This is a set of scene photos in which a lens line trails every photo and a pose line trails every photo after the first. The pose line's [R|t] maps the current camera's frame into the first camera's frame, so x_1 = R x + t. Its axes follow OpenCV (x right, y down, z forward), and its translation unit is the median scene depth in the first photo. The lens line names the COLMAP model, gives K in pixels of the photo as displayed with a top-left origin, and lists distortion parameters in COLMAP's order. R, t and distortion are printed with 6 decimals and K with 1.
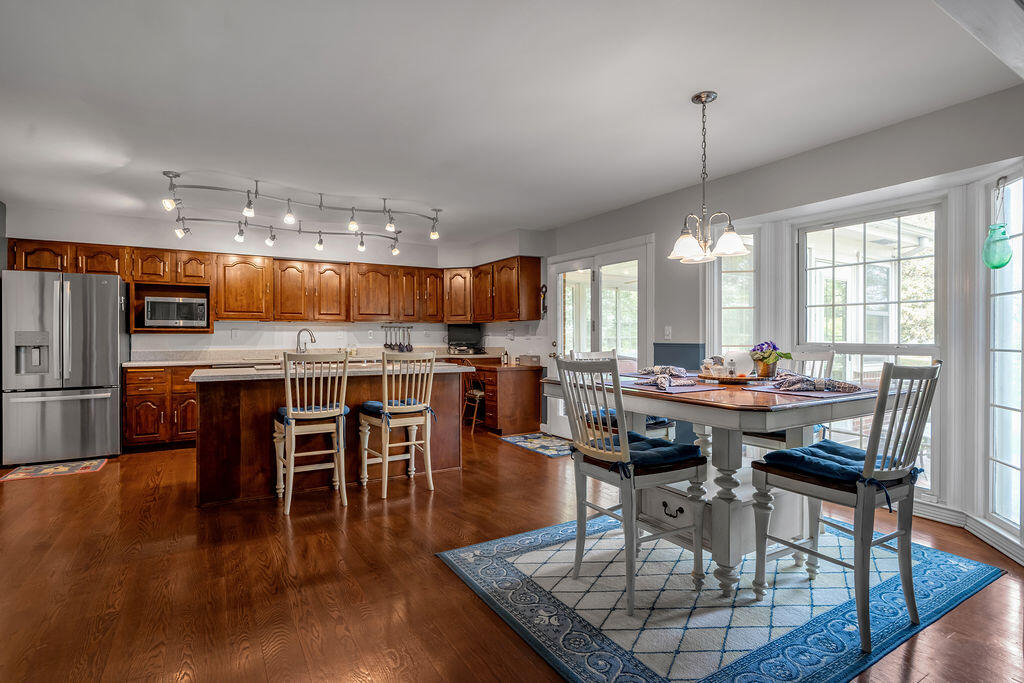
lens RADIAL K [[506.6, 0, 510.6], [0, 506.6, 337.8], [0, 0, 1]] dist [-0.005554, -0.000138]
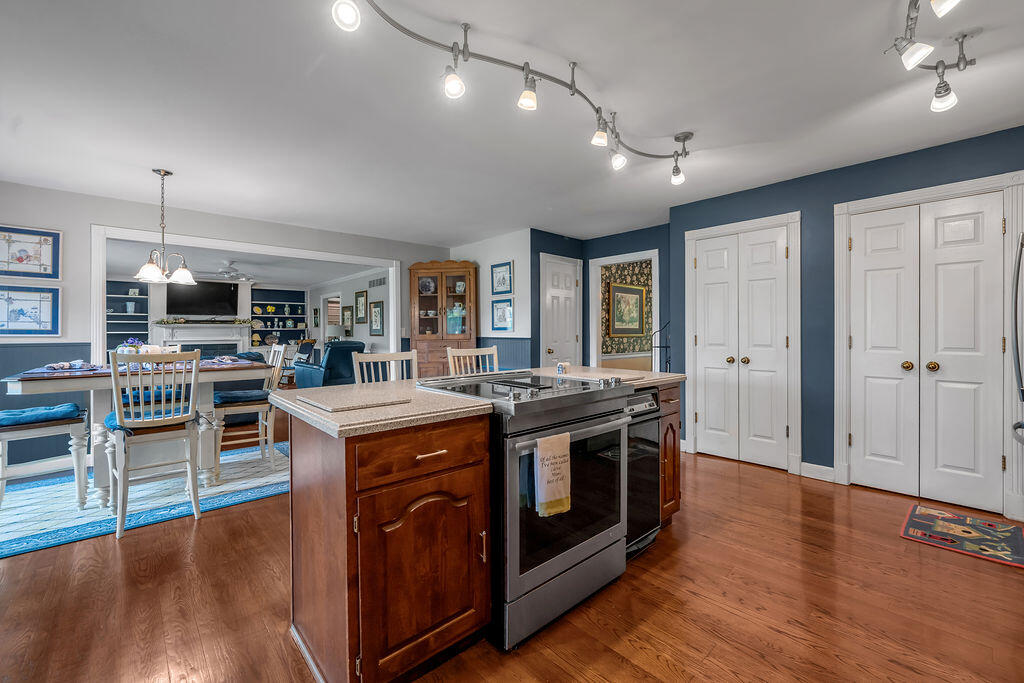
lens RADIAL K [[425.3, 0, 506.7], [0, 425.3, 335.1], [0, 0, 1]] dist [-0.003380, -0.000332]
pose [[-0.982447, 0.008898, -0.186329, -0.184647], [0.007695, 0.999945, 0.007178, -0.002486], [0.186383, 0.005618, -0.982461, 1.219021]]
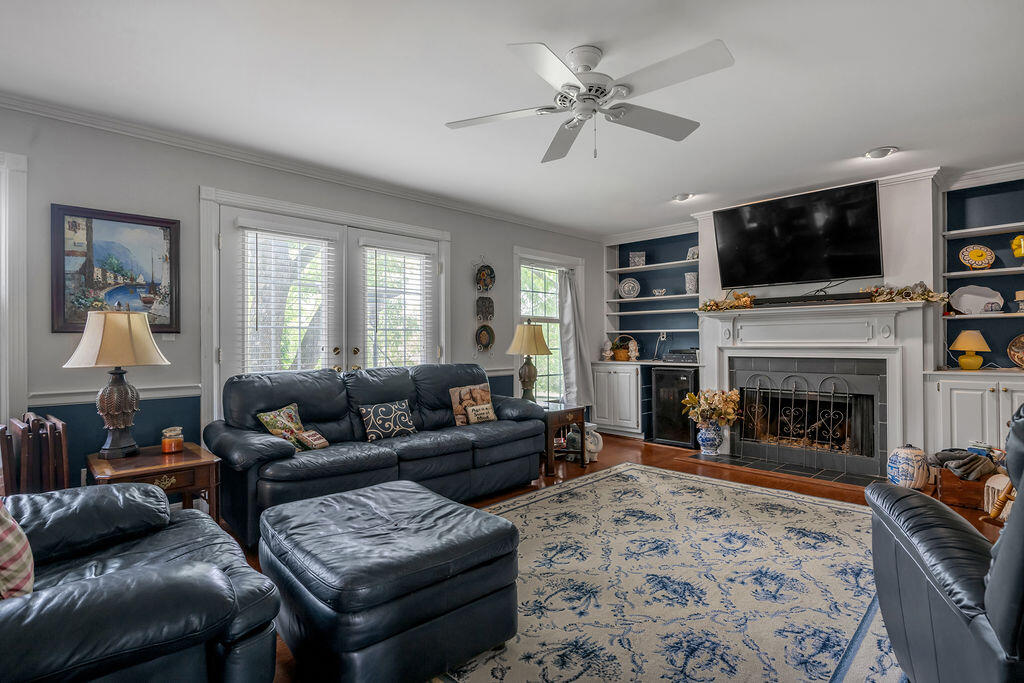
lens RADIAL K [[506.6, 0, 510.6], [0, 506.6, 337.8], [0, 0, 1]] dist [-0.005554, -0.000138]
pose [[-0.232537, 0.008171, 0.972553, 0.027876], [0.006884, 0.999953, -0.006755, 0.008590], [-0.972563, 0.005124, -0.232583, -0.146818]]
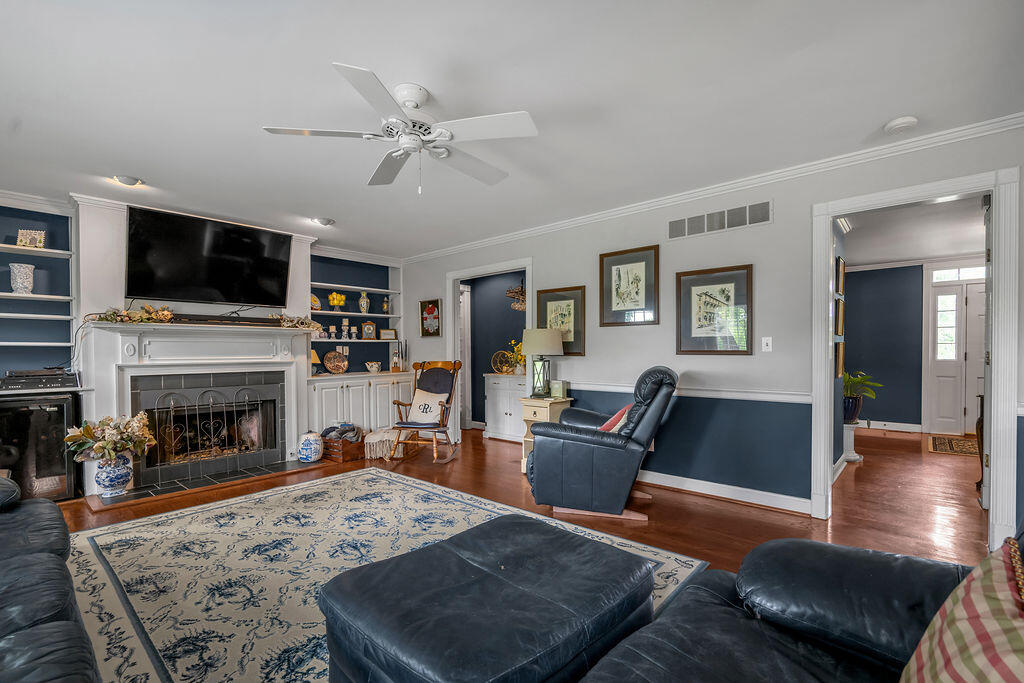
lens RADIAL K [[454.8, 0, 513.6], [0, 454.8, 355.4], [0, 0, 1]] dist [-0.000931, 0.000001]
pose [[-0.955234, 0.006518, -0.295781, 0.483331], [0.003906, 0.999948, 0.009419, 0.001951], [0.295827, 0.007842, -0.955209, 0.128779]]
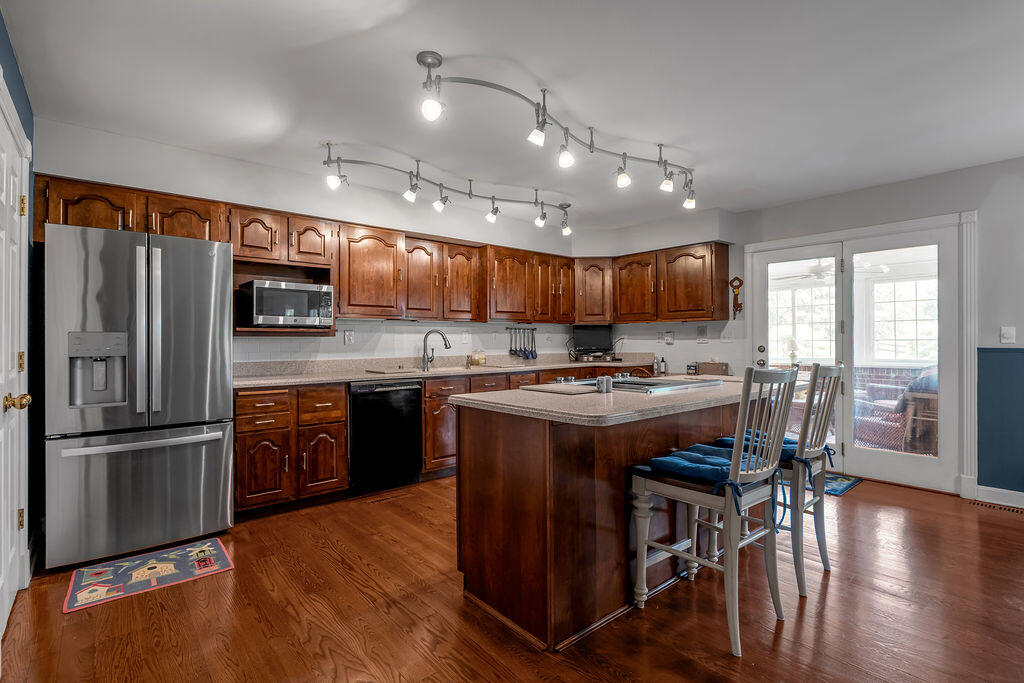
lens RADIAL K [[483.6, 0, 512.0], [0, 483.6, 341.5], [0, 0, 1]] dist [-0.002673, -0.000026]
pose [[0.985956, -0.002255, 0.166992, -0.498489], [0.002428, 0.999997, -0.000834, -0.000230], [-0.166990, 0.001228, 0.985958, 0.325064]]
